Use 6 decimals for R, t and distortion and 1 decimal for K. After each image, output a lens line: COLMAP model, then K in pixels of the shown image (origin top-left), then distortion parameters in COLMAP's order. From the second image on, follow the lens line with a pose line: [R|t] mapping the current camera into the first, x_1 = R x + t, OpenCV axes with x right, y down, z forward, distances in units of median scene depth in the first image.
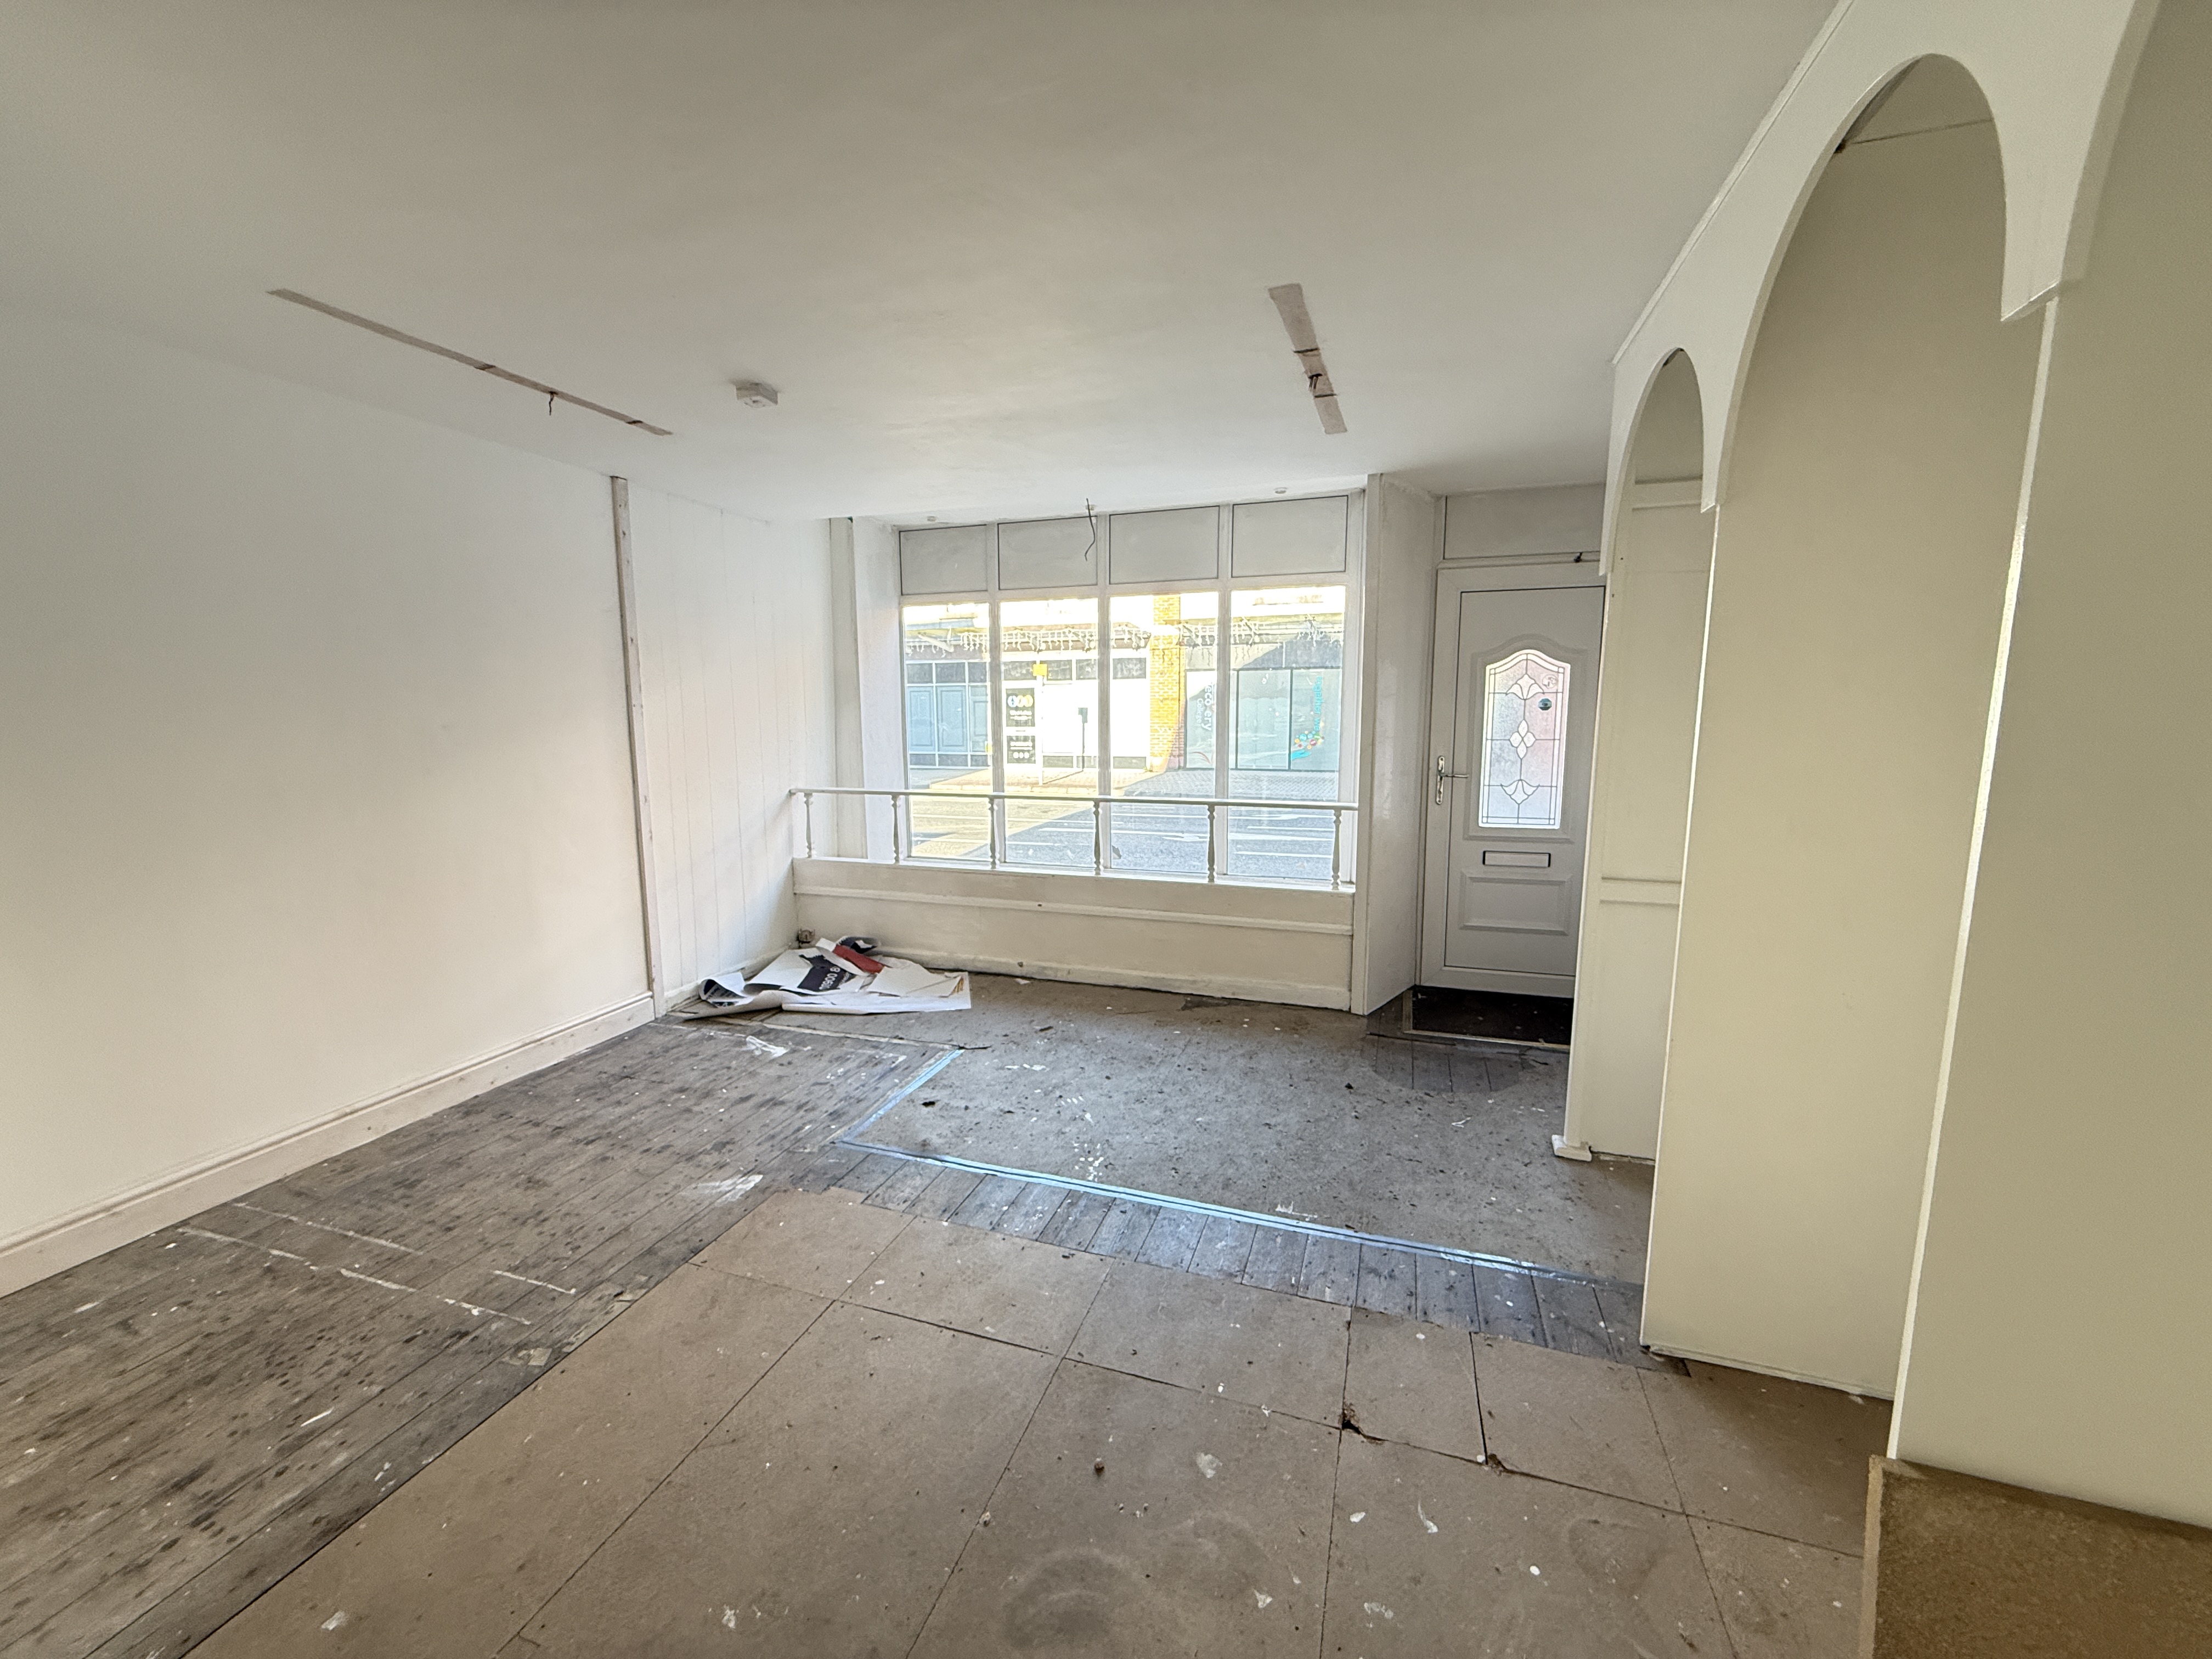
lens RADIAL K [[880.0, 0, 1100.5], [0, 880.0, 835.9], [0, 0, 1]] dist [-0.001177, -0.000056]
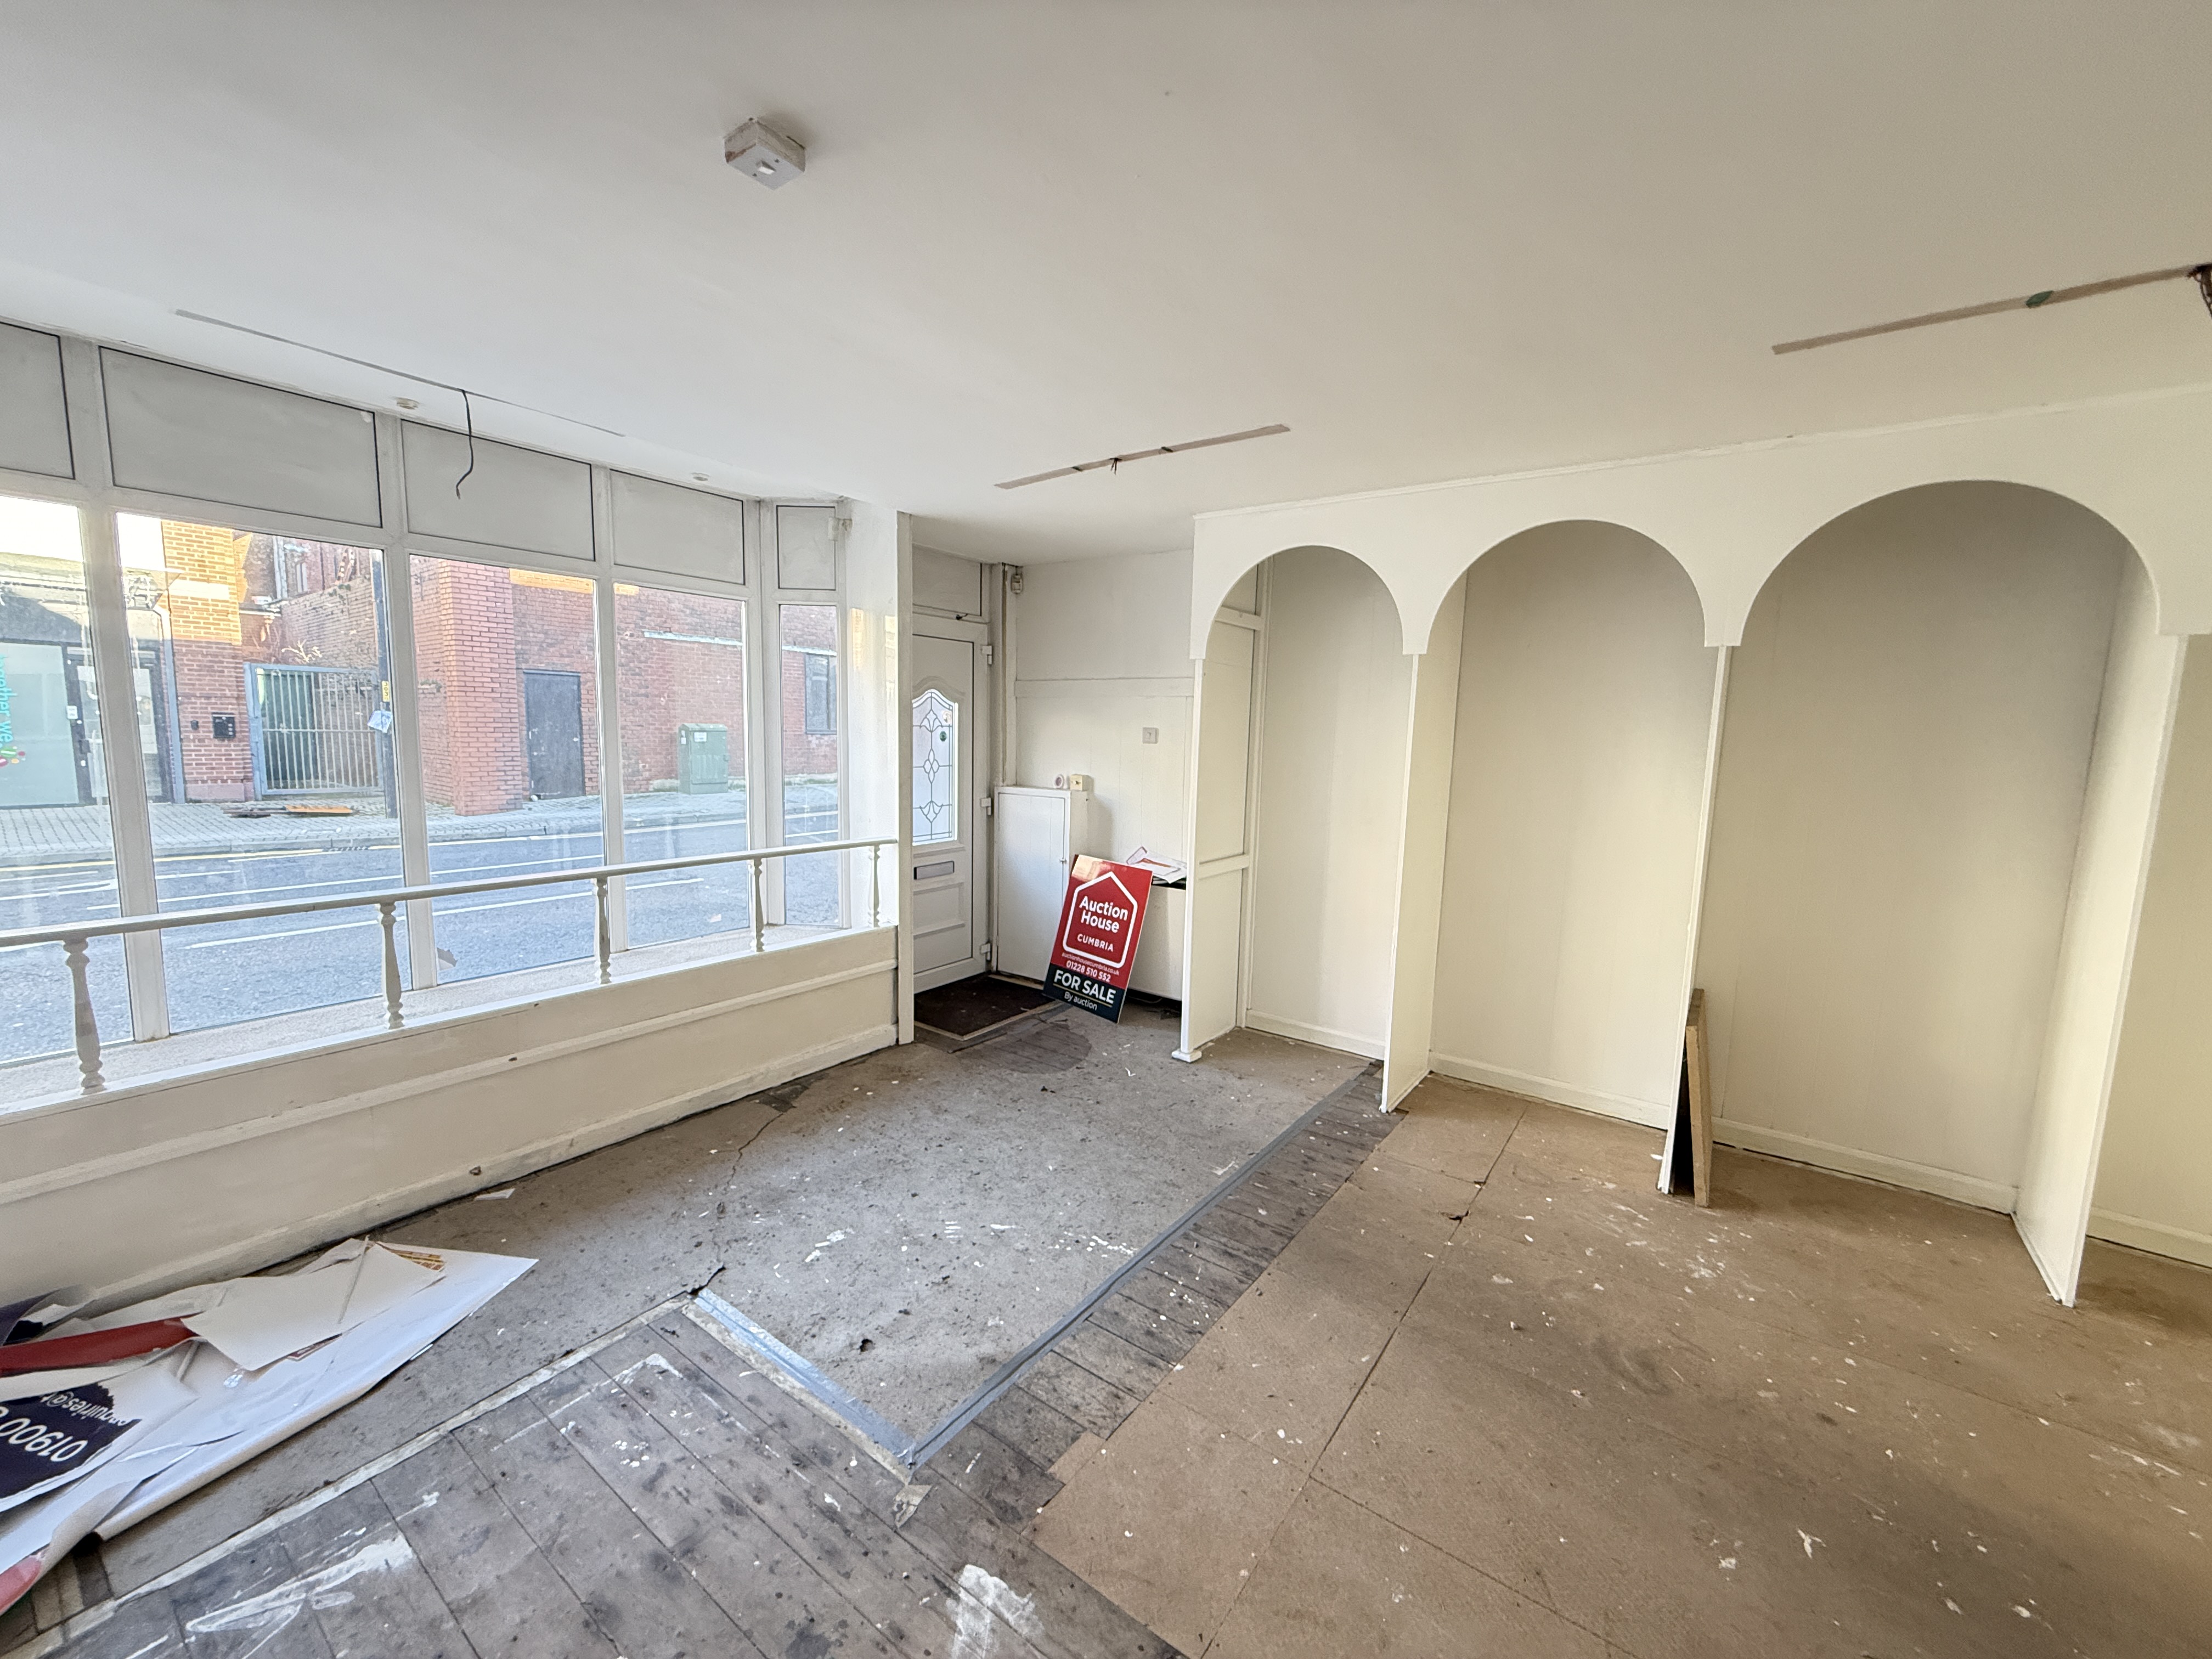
lens RADIAL K [[876.2, 0, 1106.0], [0, 876.2, 829.5], [0, 0, 1]] dist [0.001555, 0.000277]
pose [[0.292389, -0.099455, 0.951114, -0.571438], [0.109442, 0.991523, 0.070036, -0.085835], [-0.950016, 0.083614, 0.300795, 0.460412]]
